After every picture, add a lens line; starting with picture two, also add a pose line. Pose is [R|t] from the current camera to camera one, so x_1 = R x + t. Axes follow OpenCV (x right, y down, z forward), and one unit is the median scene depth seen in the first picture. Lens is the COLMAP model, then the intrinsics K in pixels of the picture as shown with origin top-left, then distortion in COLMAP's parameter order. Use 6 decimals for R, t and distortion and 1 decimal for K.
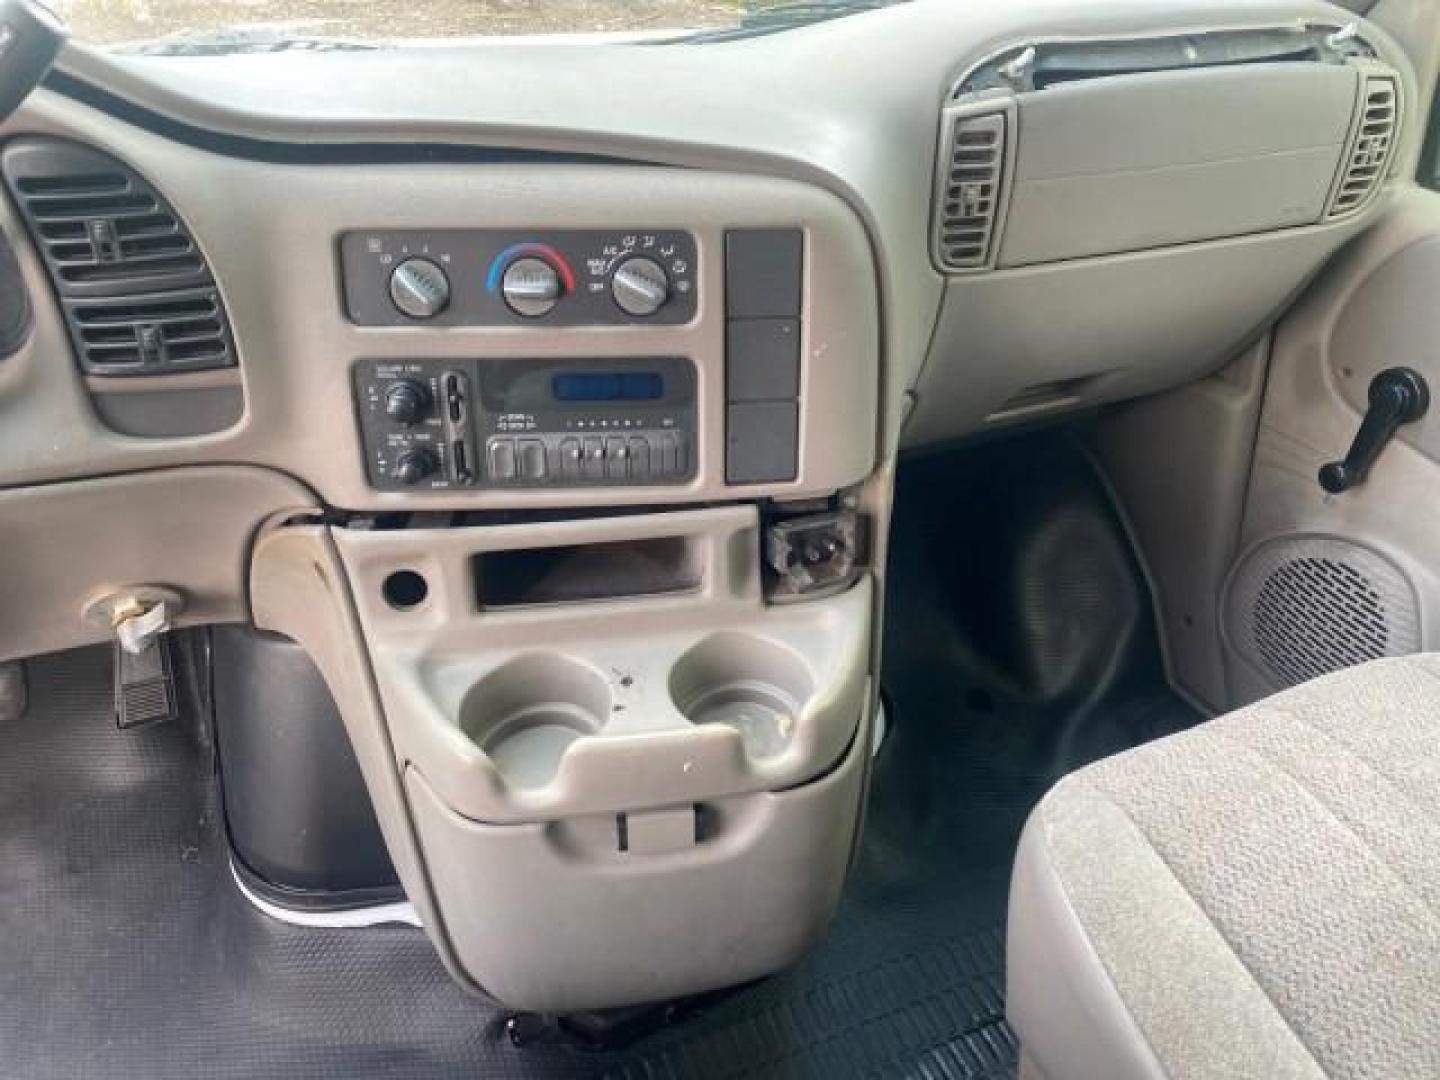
lens RADIAL K [[1103.8, 0, 713.3], [0, 1103.8, 544.9], [0, 0, 1]] dist [0.027559, -0.030270]
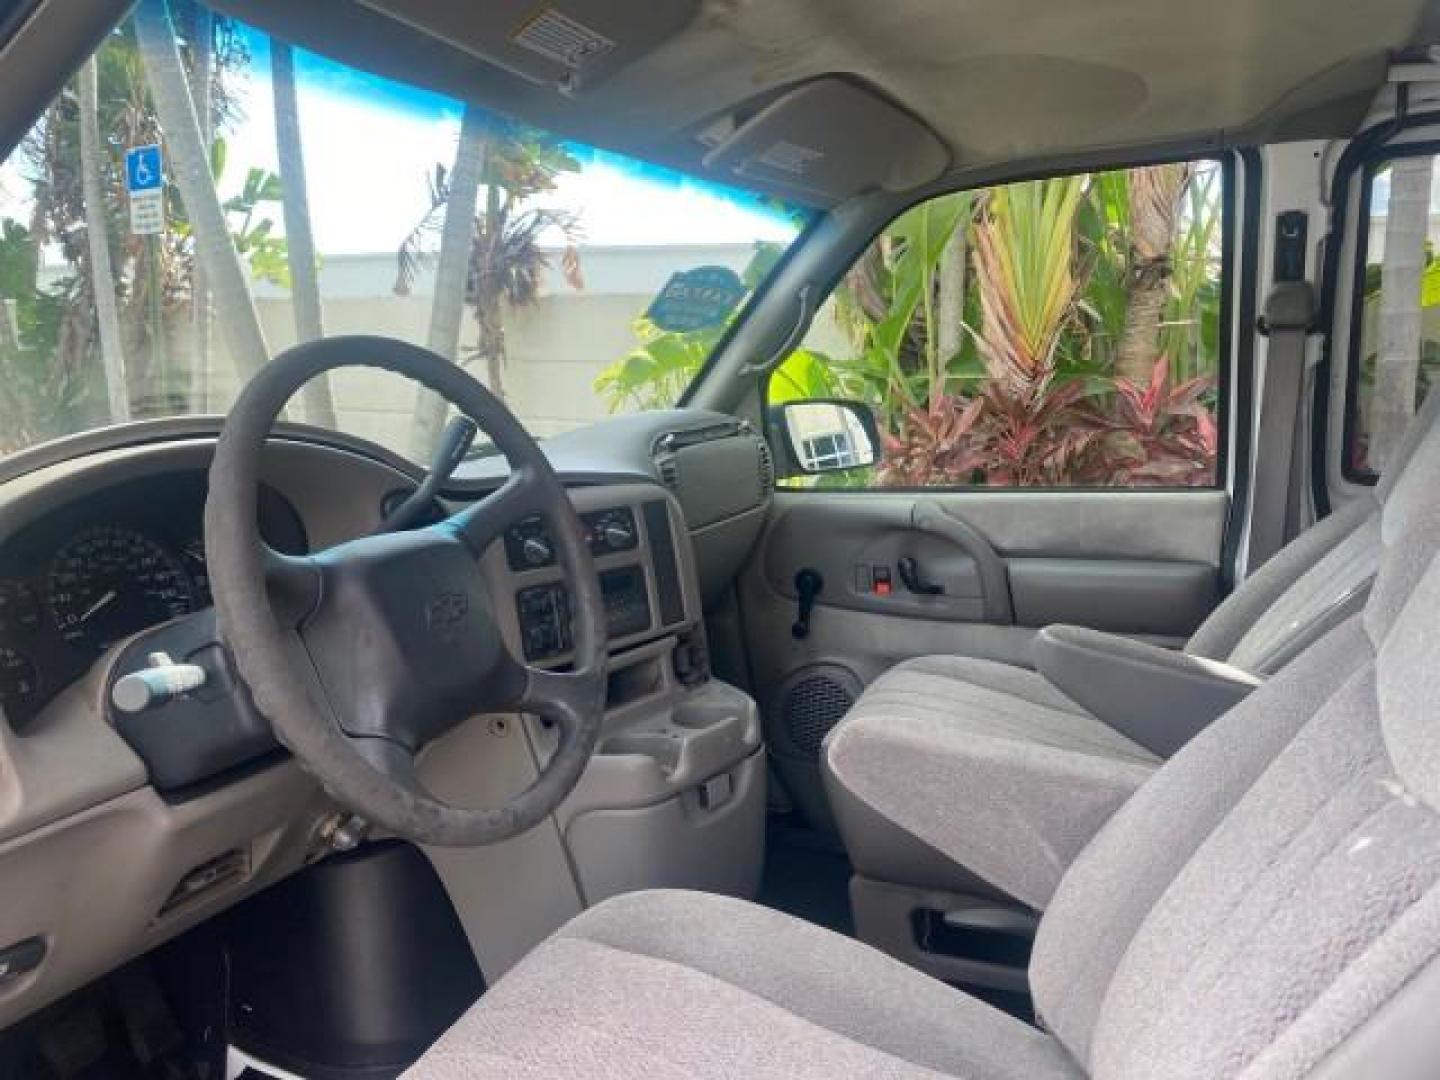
lens RADIAL K [[1103.8, 0, 692.0], [0, 1103.8, 535.7], [0, 0, 1]] dist [0.027559, -0.030270]
pose [[0.744204, -0.151004, 0.650660, -1.219682], [0.415260, 0.867579, -0.273616, 0.369778], [-0.523182, 0.473819, 0.708362, -0.514208]]
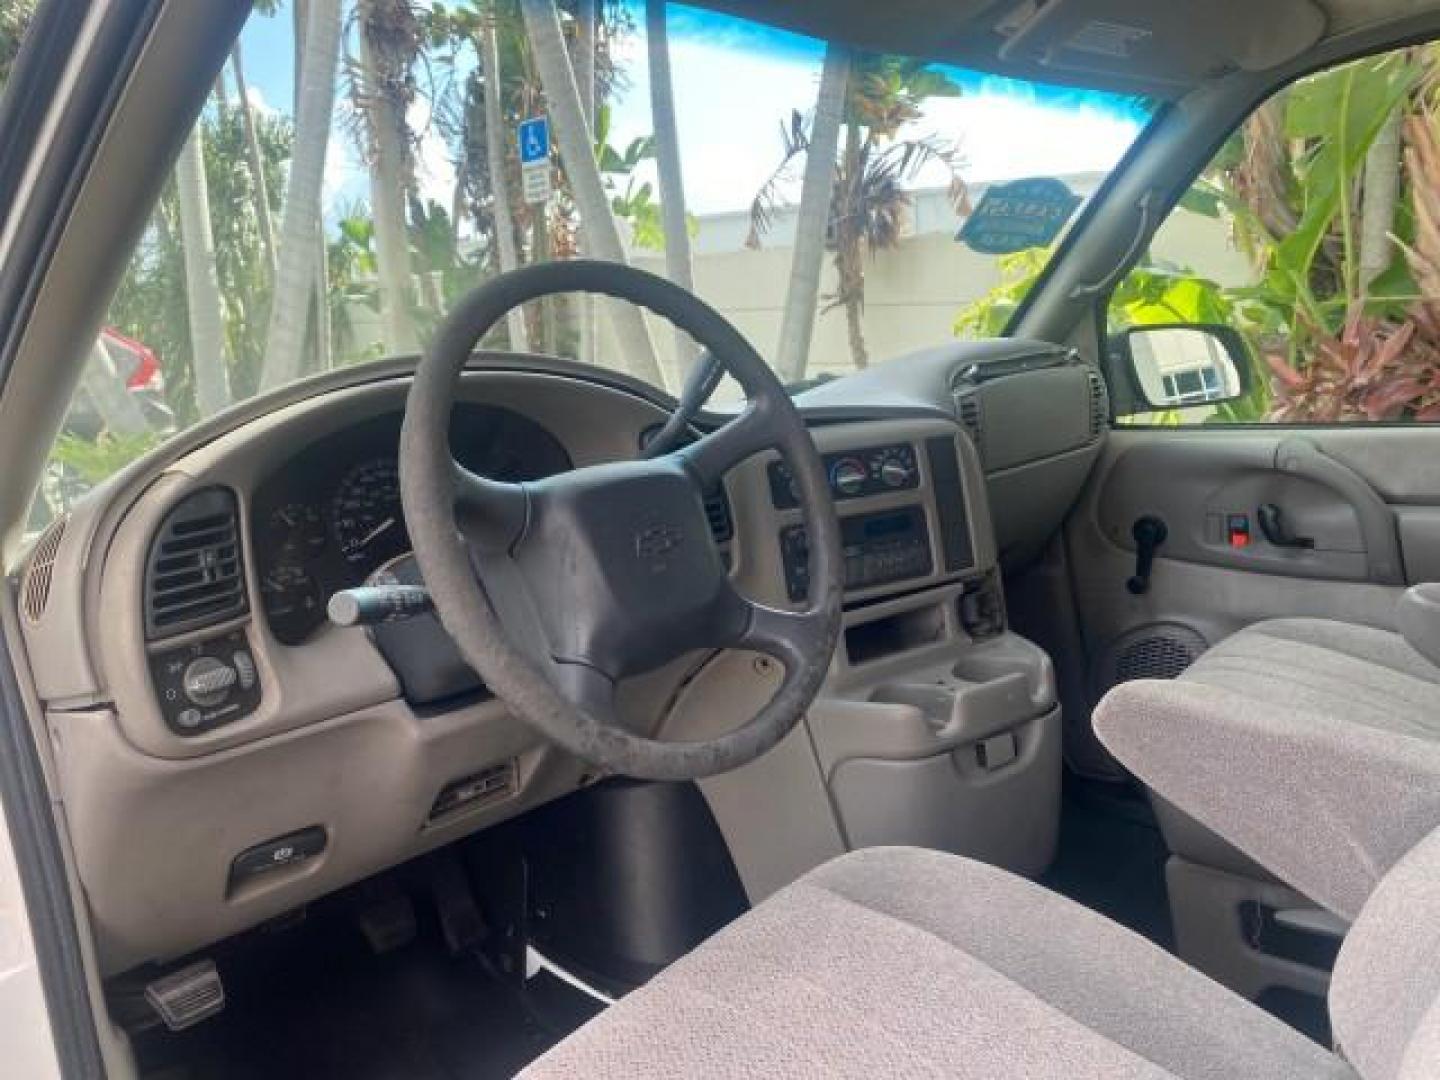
lens RADIAL K [[1103.8, 0, 713.5], [0, 1103.8, 546.2], [0, 0, 1]] dist [0.027559, -0.030270]
pose [[0.912051, -0.165610, 0.375148, -1.036543], [0.302244, 0.889757, -0.342025, 0.424042], [-0.277148, 0.425331, 0.861558, -0.508594]]
